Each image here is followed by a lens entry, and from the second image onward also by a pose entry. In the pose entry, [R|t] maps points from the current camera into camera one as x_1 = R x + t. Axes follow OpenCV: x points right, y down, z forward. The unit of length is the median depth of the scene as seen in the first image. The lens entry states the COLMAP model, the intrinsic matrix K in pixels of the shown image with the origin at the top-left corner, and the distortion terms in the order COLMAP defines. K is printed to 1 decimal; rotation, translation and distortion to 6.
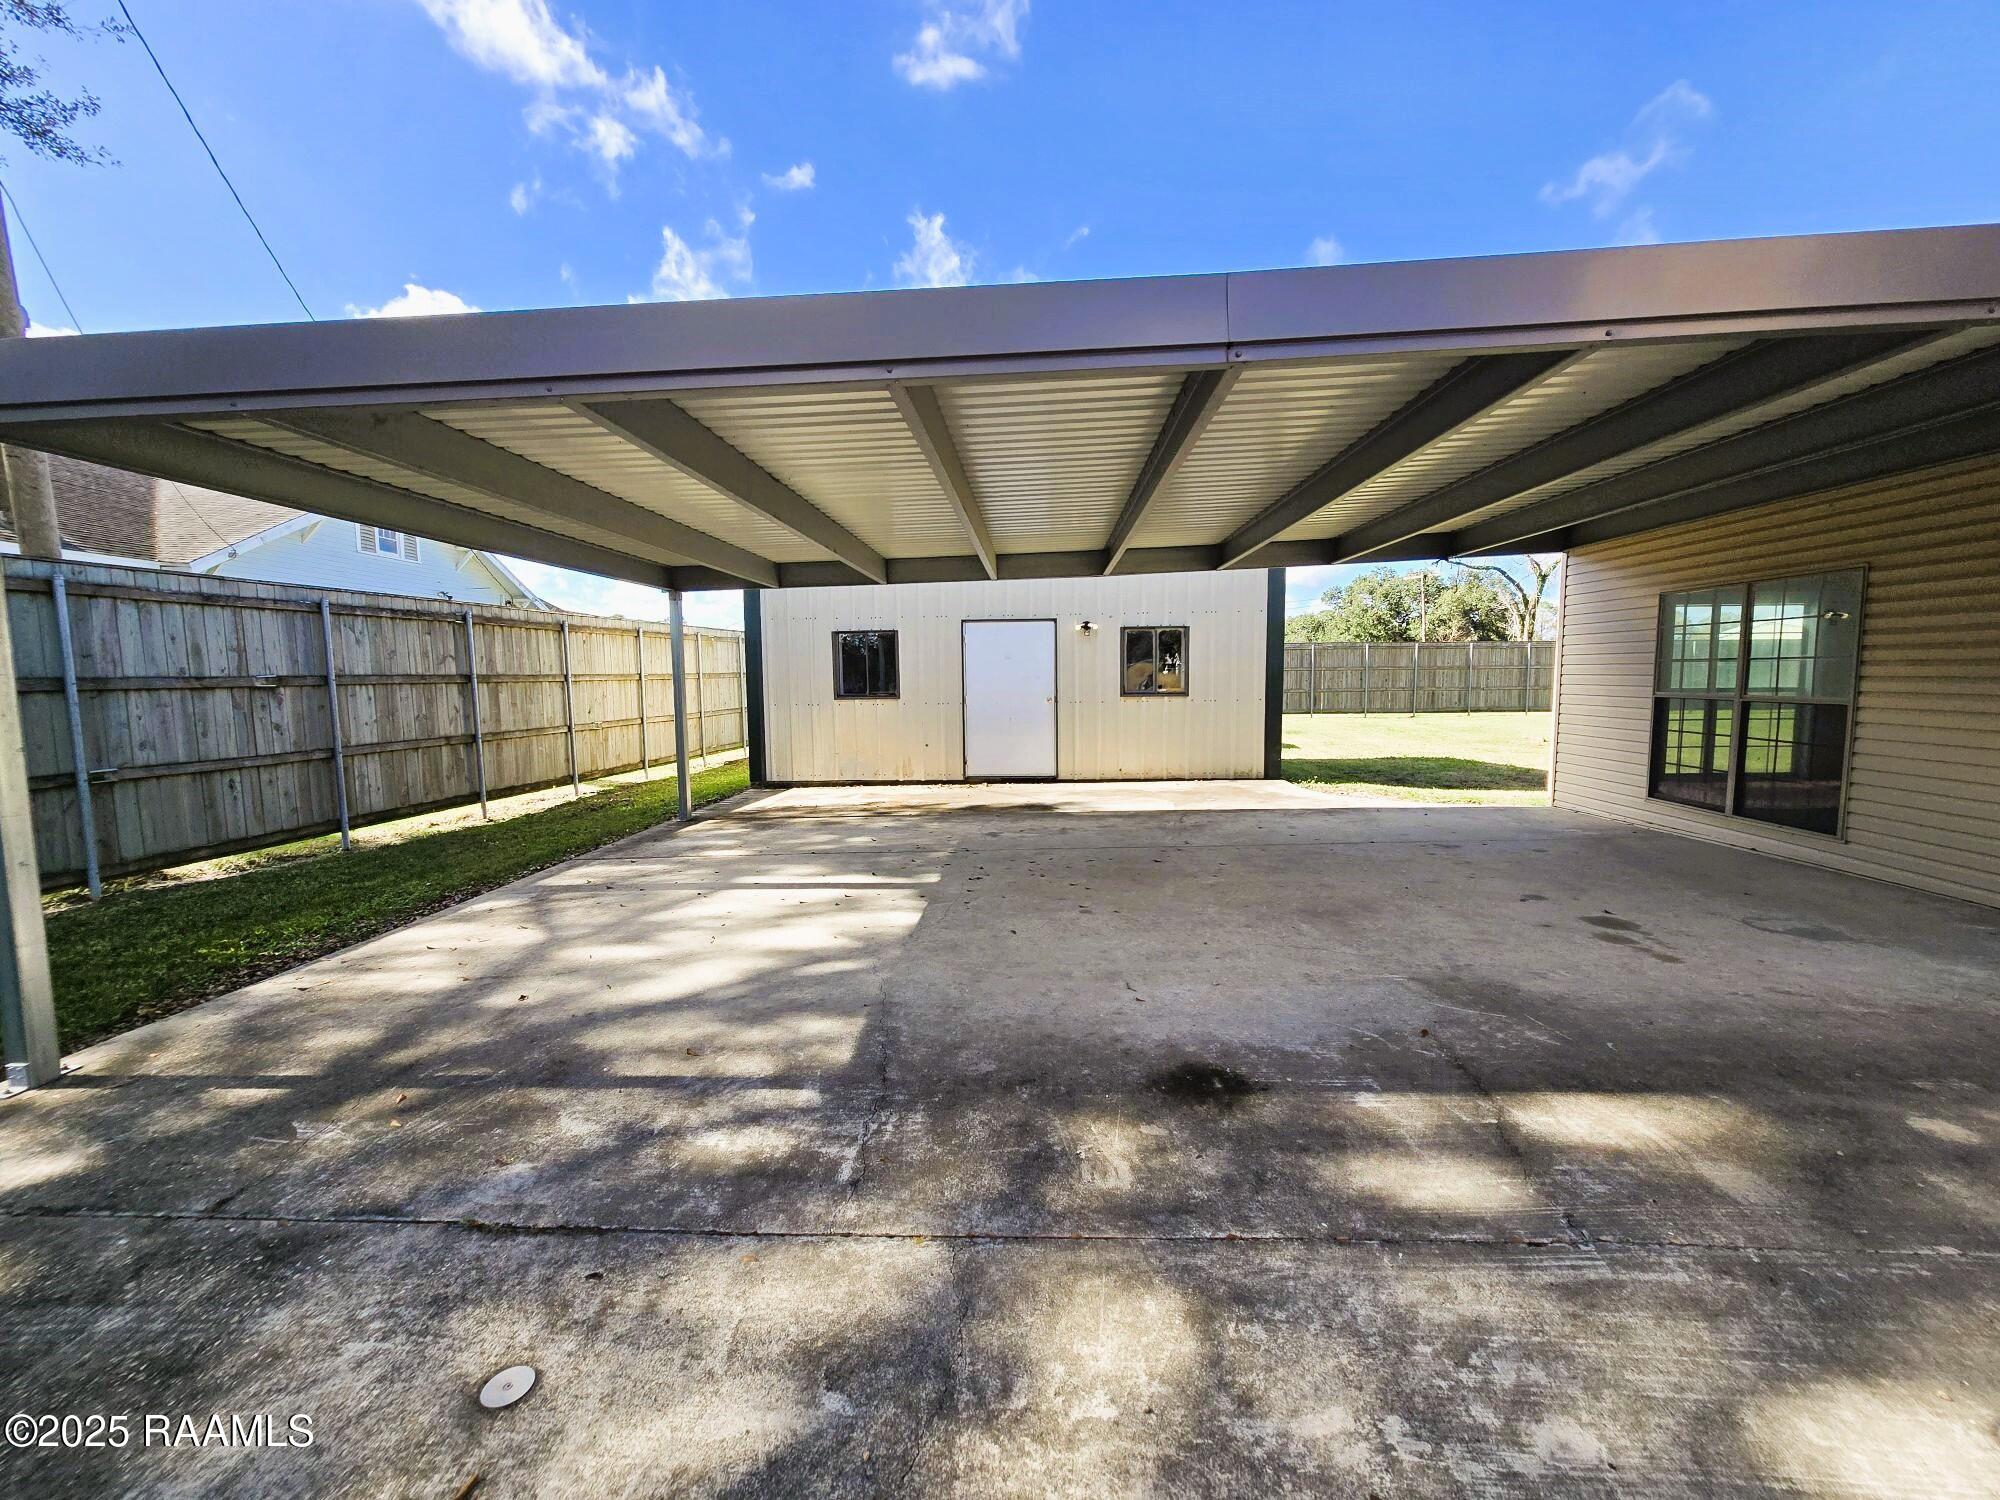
lens RADIAL K [[814.7, 0, 1000.7], [0, 814.7, 749.5], [0, 0, 1]] dist [-0.006643, 0.000999]
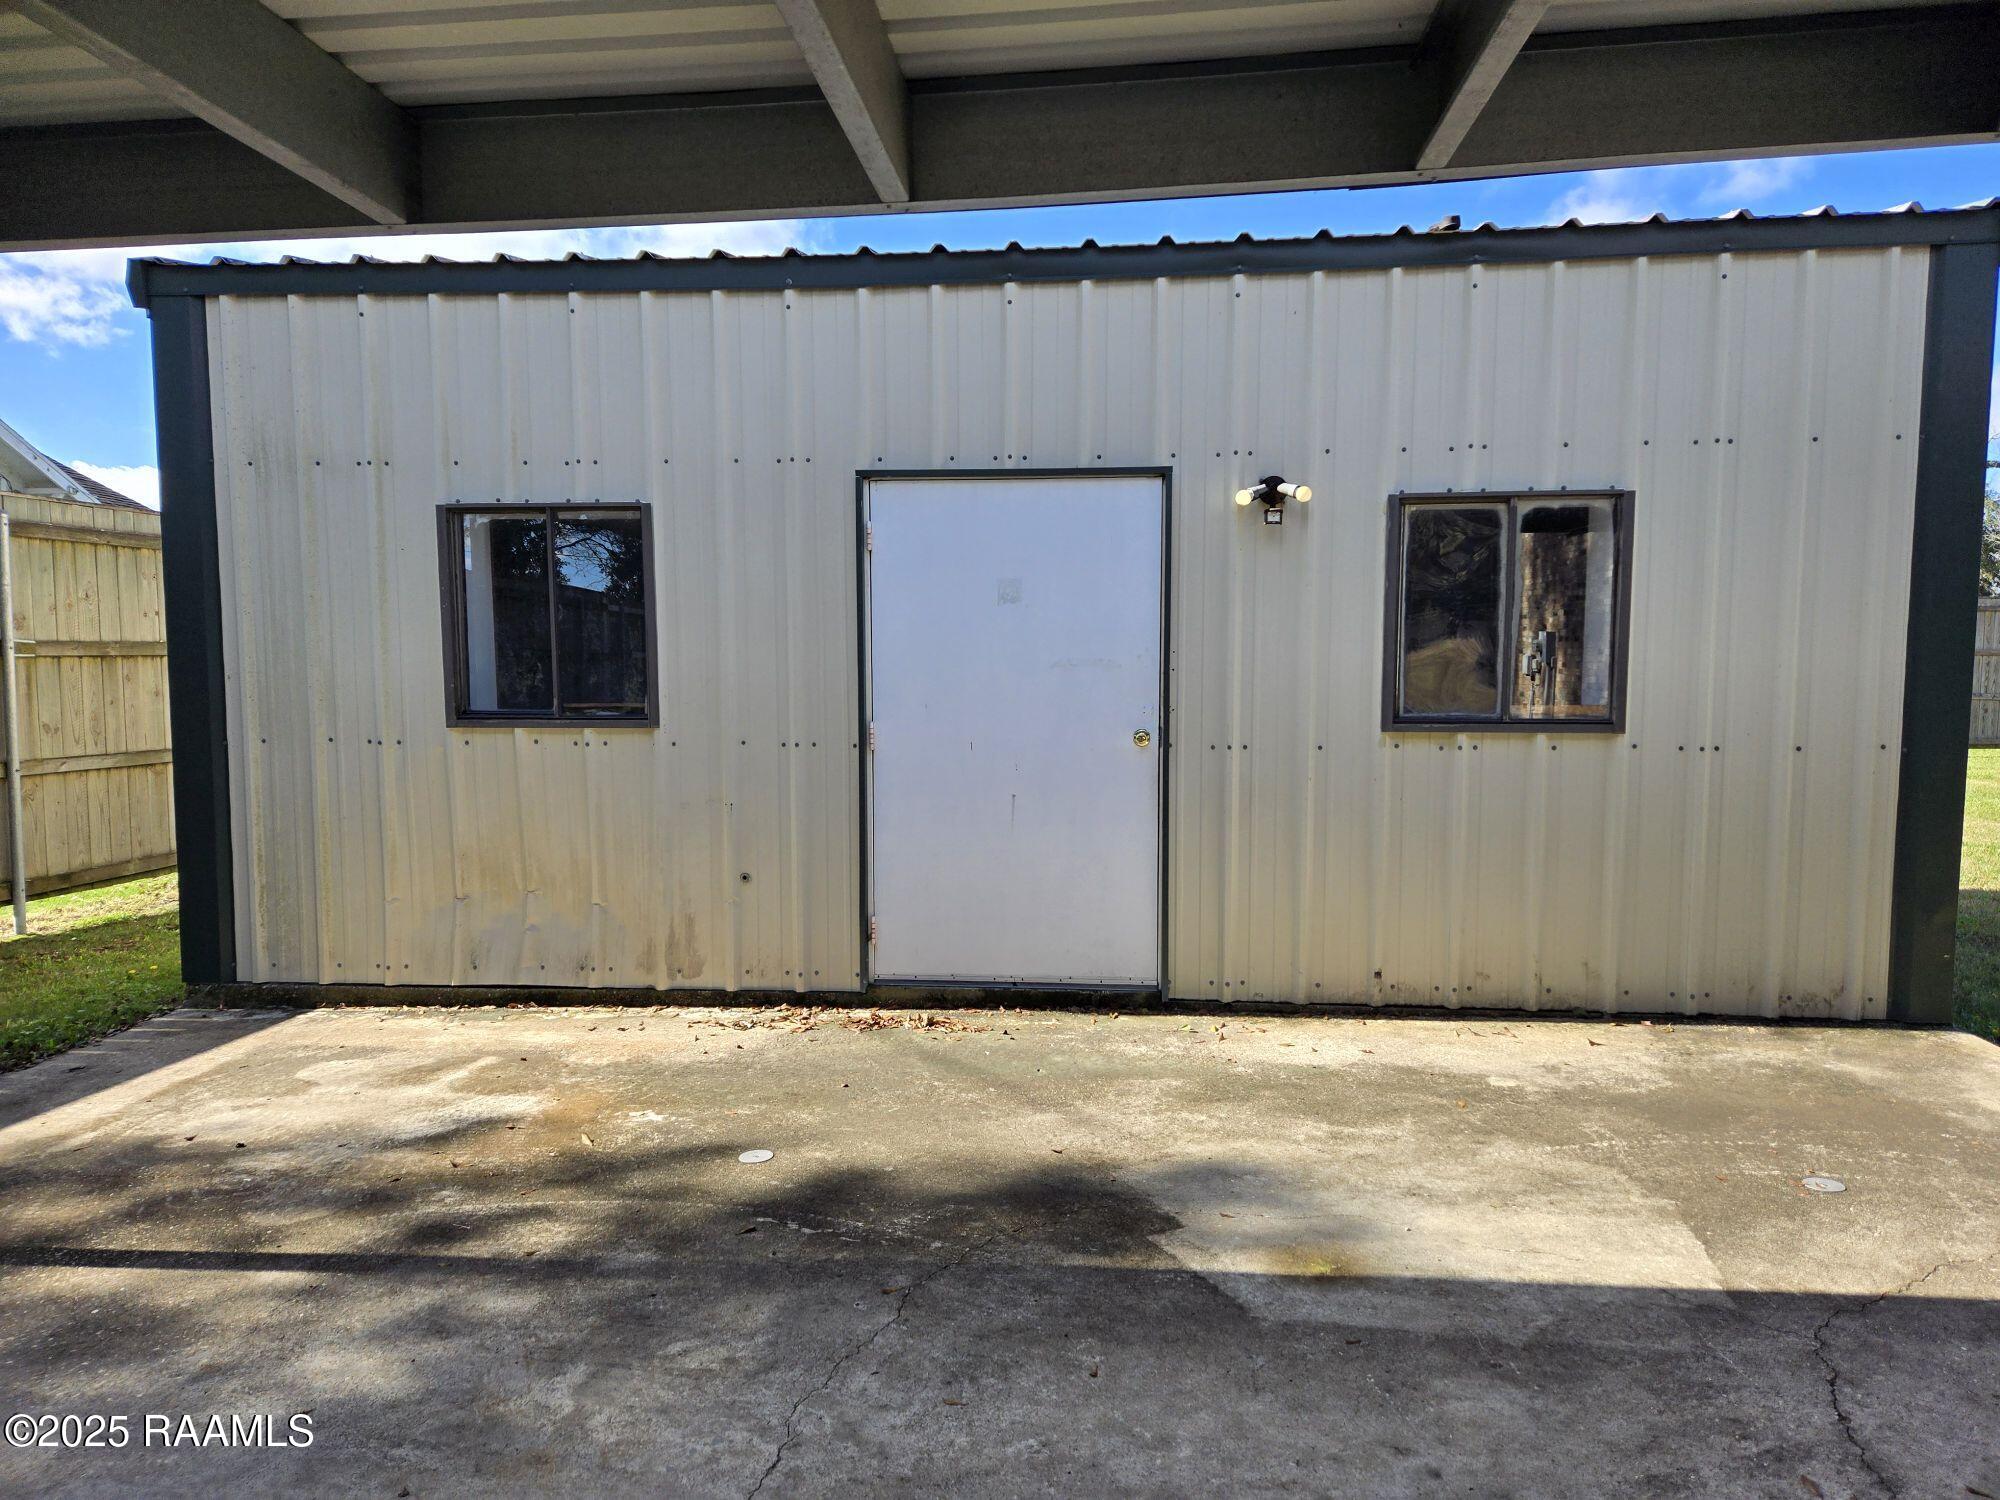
lens RADIAL K [[1330.7, 0, 997.3], [0, 1330.7, 756.3], [0, 0, 1]] dist [-0.000368, 0.000068]
pose [[0.998628, 0.014907, -0.050201, 0.030690], [-0.016139, 0.999576, -0.024239, -0.041587], [0.049818, 0.025016, 0.998445, 0.504718]]
